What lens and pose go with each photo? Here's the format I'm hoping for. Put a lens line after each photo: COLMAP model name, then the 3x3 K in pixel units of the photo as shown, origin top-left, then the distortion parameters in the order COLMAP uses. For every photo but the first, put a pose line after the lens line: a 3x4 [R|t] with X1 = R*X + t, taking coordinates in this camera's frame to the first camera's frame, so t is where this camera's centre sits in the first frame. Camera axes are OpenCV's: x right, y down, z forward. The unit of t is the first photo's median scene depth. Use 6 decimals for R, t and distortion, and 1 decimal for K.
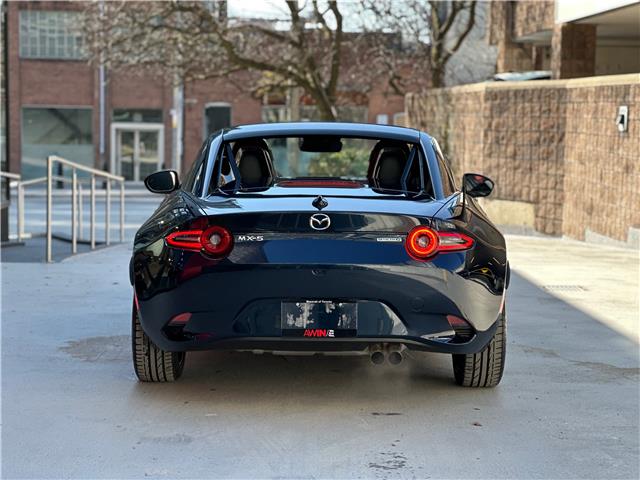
lens RADIAL K [[1255.1, 0, 320.0], [0, 1255.1, 240.0], [0, 0, 1]] dist [0.071740, 0.393347]
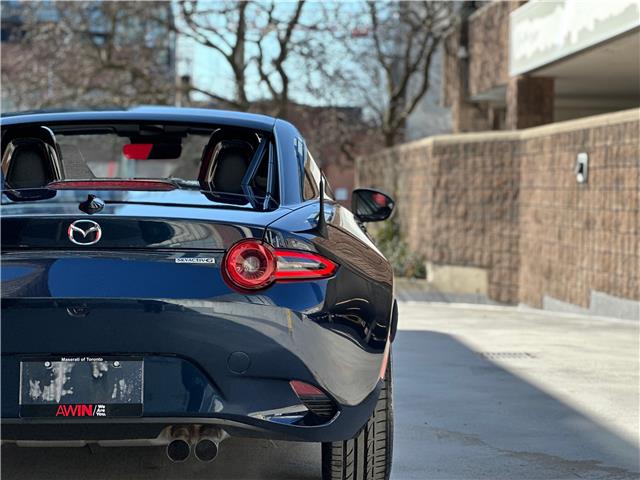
lens RADIAL K [[1255.1, 0, 320.0], [0, 1255.1, 240.0], [0, 0, 1]] dist [0.071740, 0.393347]
pose [[0.999737, -0.001618, 0.022868, 0.034839], [0.003118, 0.997833, -0.065717, 0.010508], [-0.022712, 0.065771, 0.997576, 0.123667]]
